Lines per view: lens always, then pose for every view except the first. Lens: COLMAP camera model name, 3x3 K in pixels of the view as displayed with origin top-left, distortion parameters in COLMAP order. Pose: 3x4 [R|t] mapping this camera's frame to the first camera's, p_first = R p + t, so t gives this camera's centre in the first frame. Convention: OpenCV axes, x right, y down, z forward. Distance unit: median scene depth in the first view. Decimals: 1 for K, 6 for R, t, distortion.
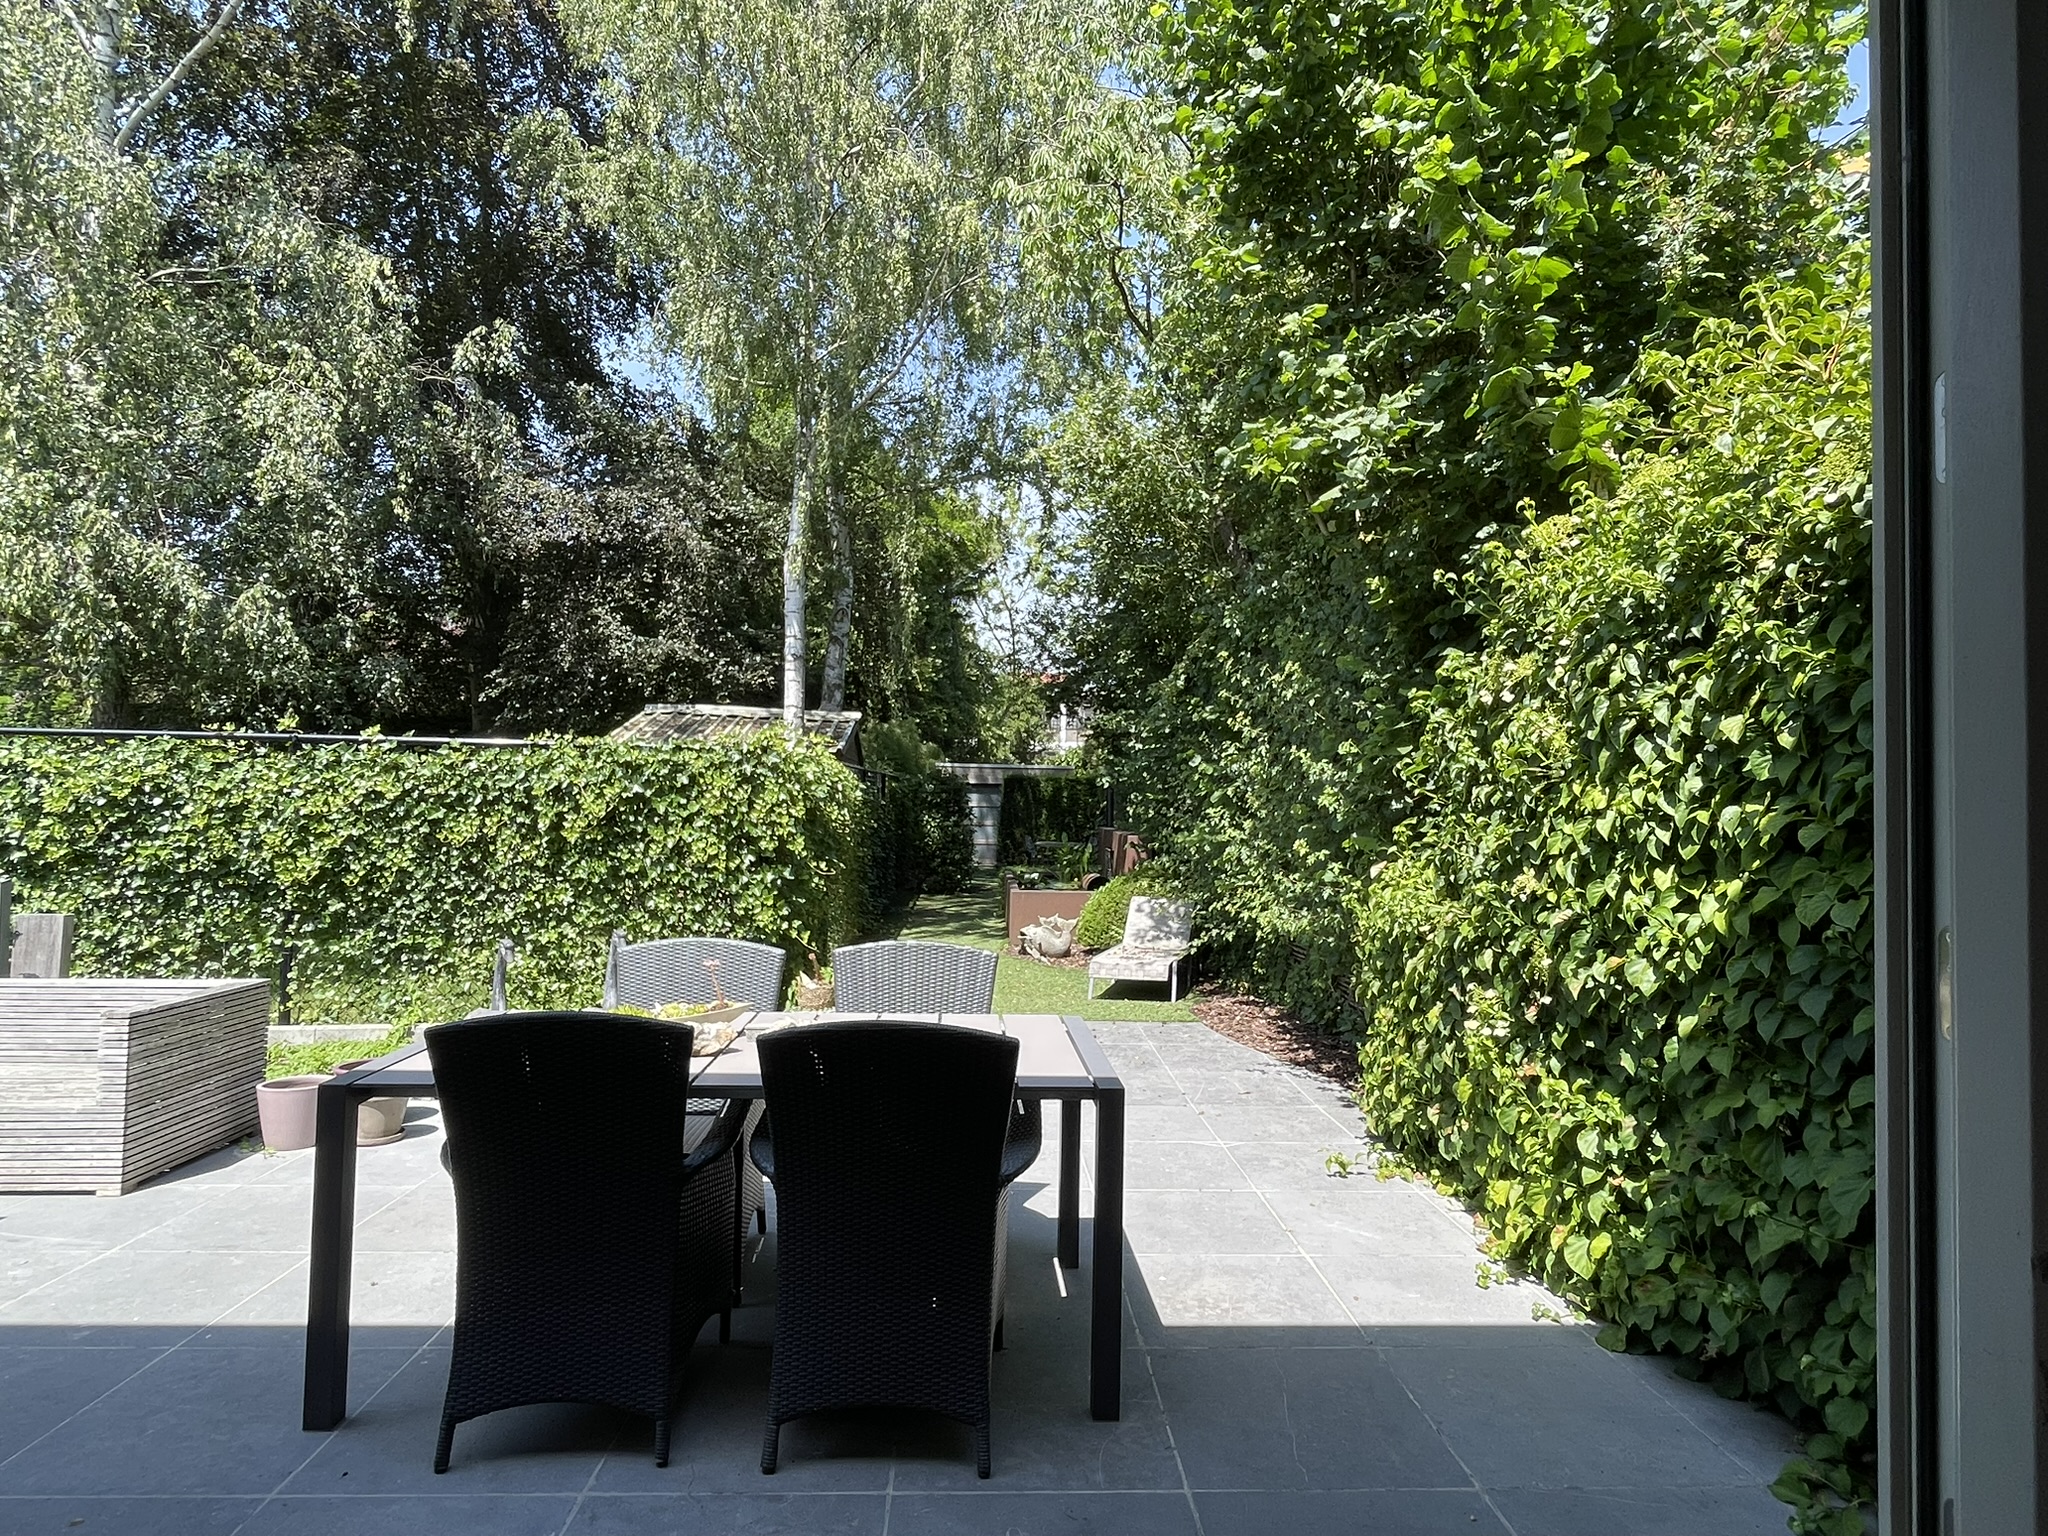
lens RADIAL K [[1111.7, 0, 1011.9], [0, 1111.7, 762.1], [0, 0, 1]] dist [0.001244, 0.000930]
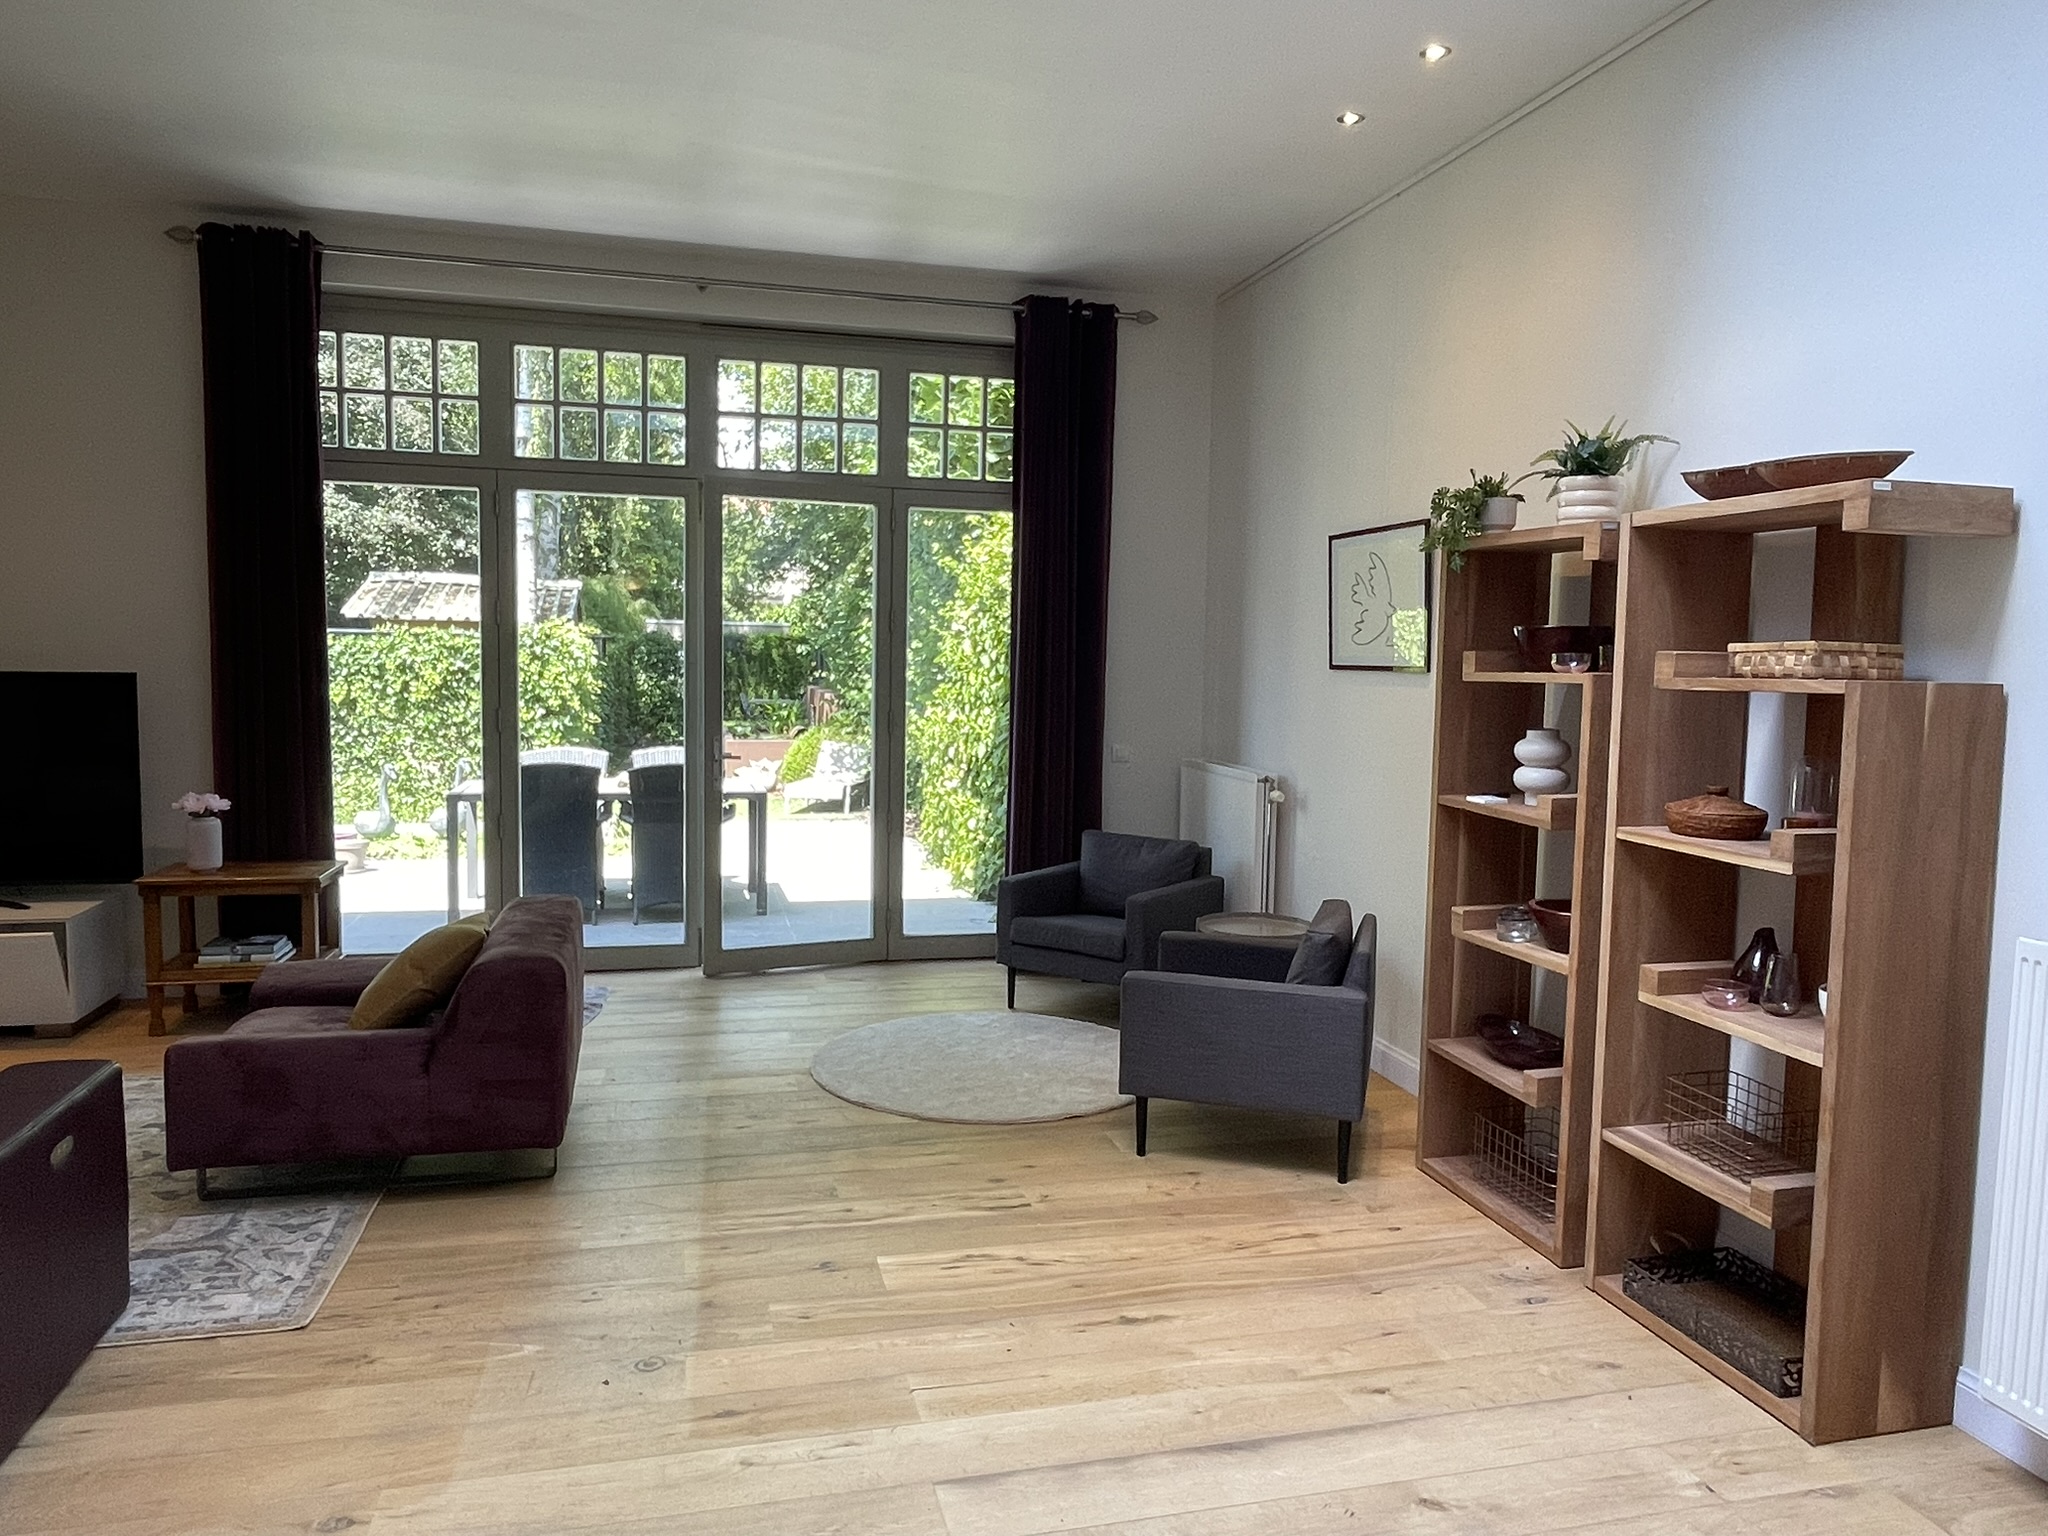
lens RADIAL K [[1326.4, 0, 1015.6], [0, 1326.4, 765.1], [0, 0, 1]] dist [-0.001929, -0.000126]
pose [[0.977998, -0.017307, 0.207896, 0.011407], [-0.007690, 0.992885, 0.118832, -0.056717], [-0.208473, -0.117816, 0.970906, -0.853484]]
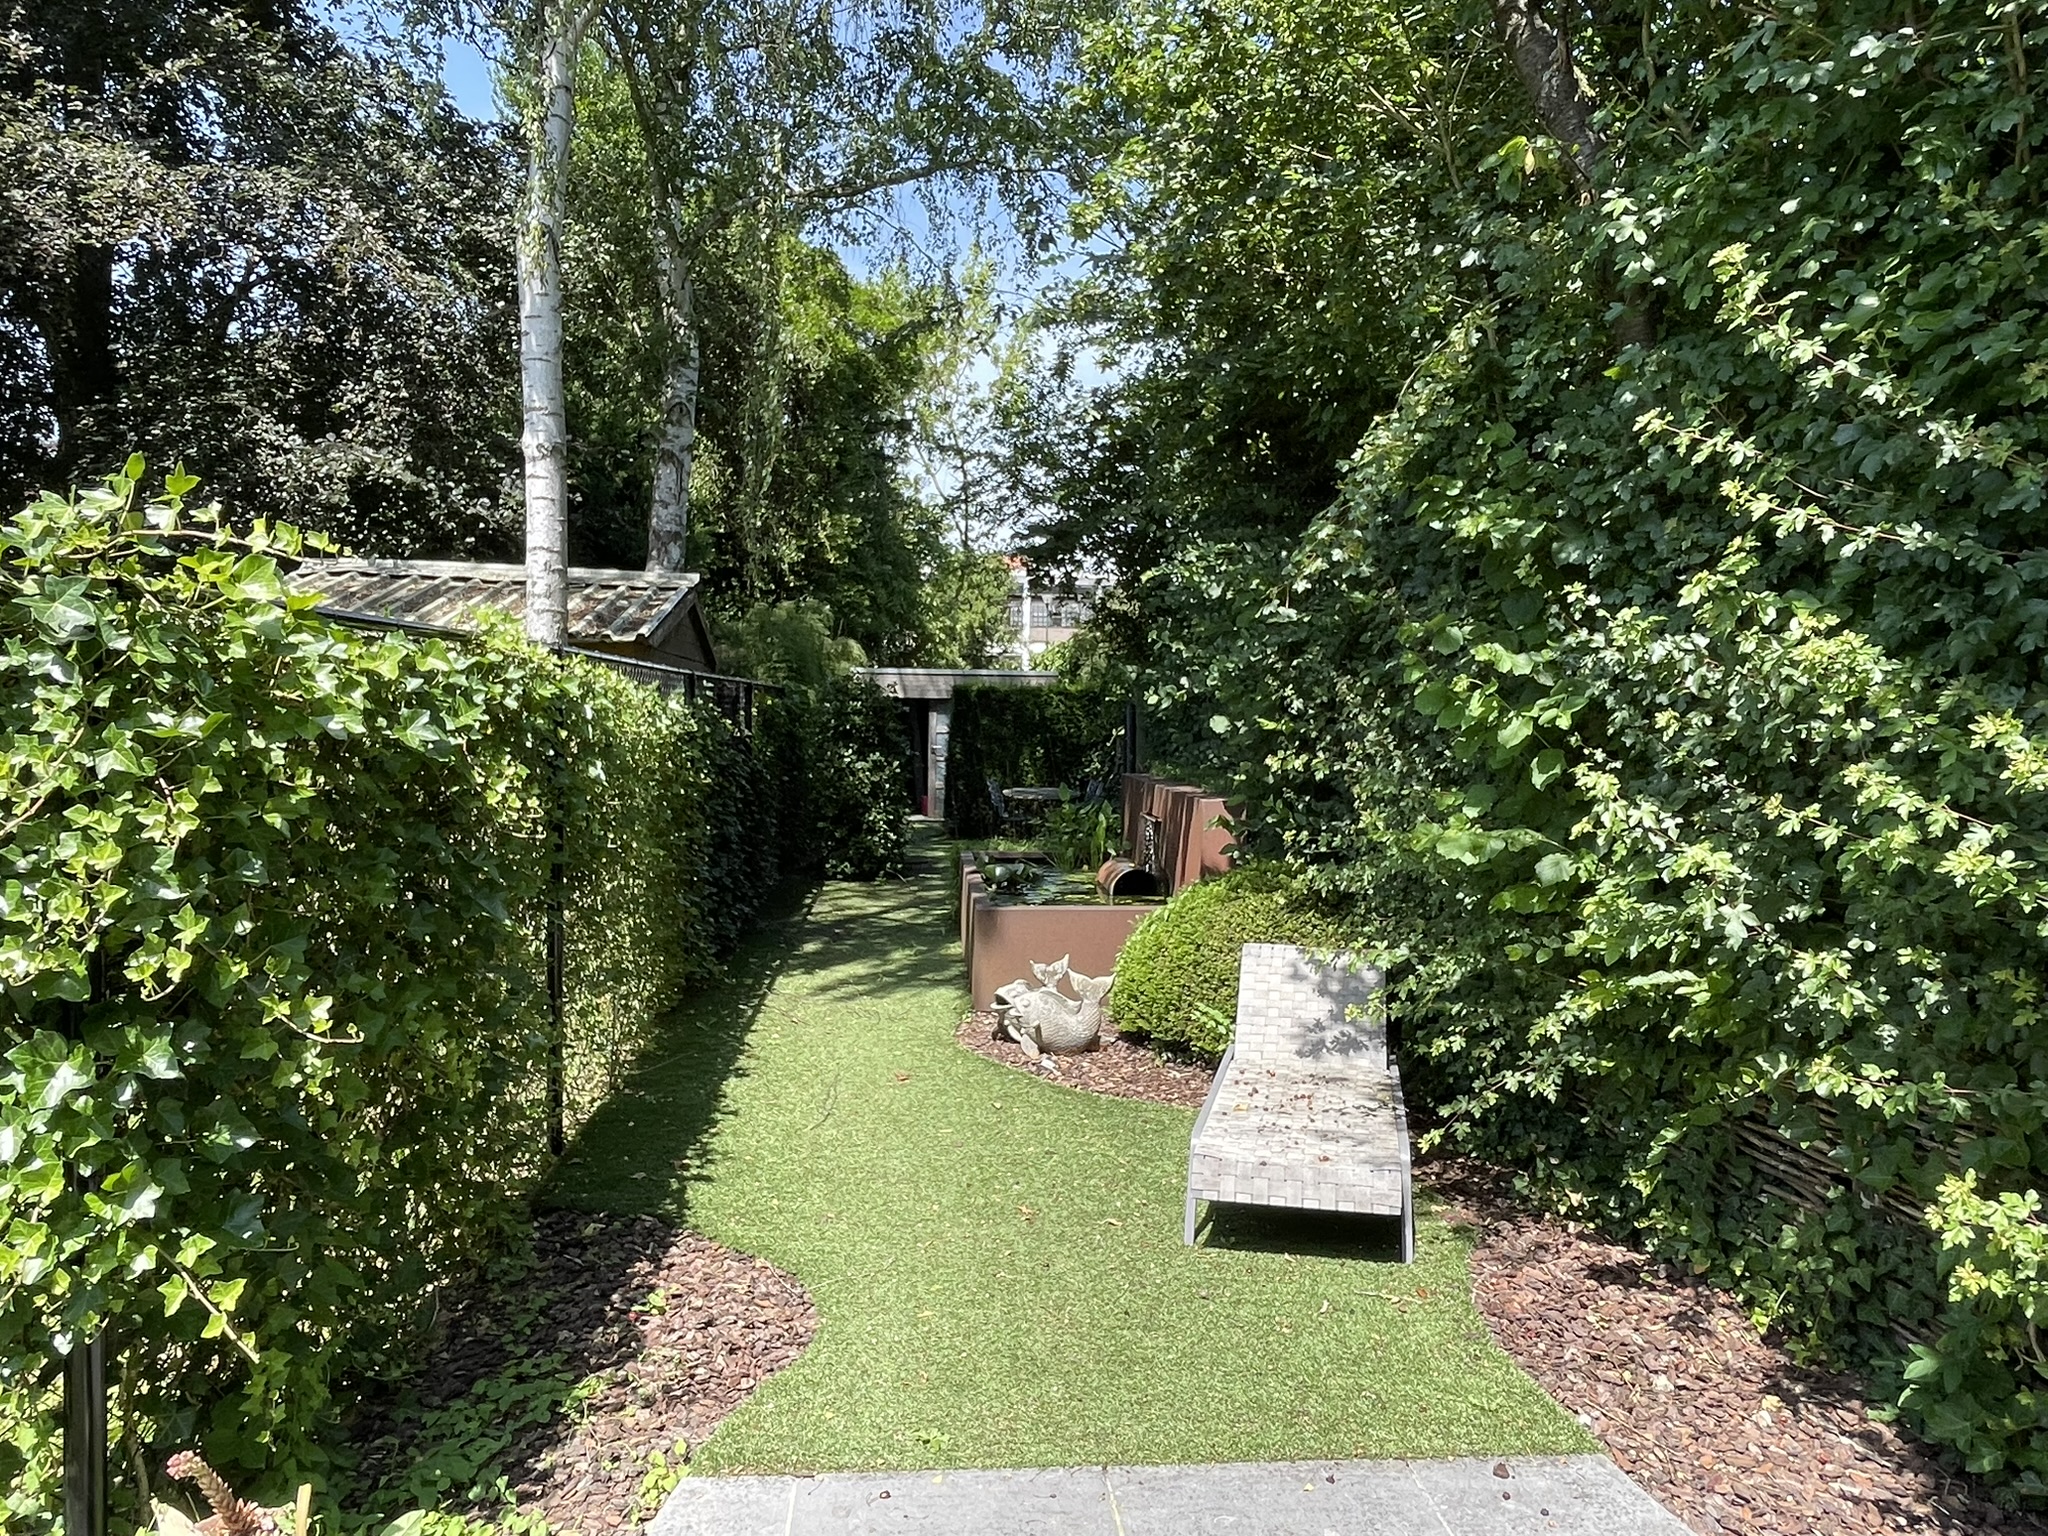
lens RADIAL K [[1356.7, 0, 985.3], [0, 1356.7, 770.4], [0, 0, 1]] dist [0.000362, -0.001358]
pose [[0.999806, -0.006607, 0.018568, -0.014227], [0.005237, 0.997326, 0.072887, 0.011845], [-0.019000, -0.072776, 0.997167, 0.711488]]
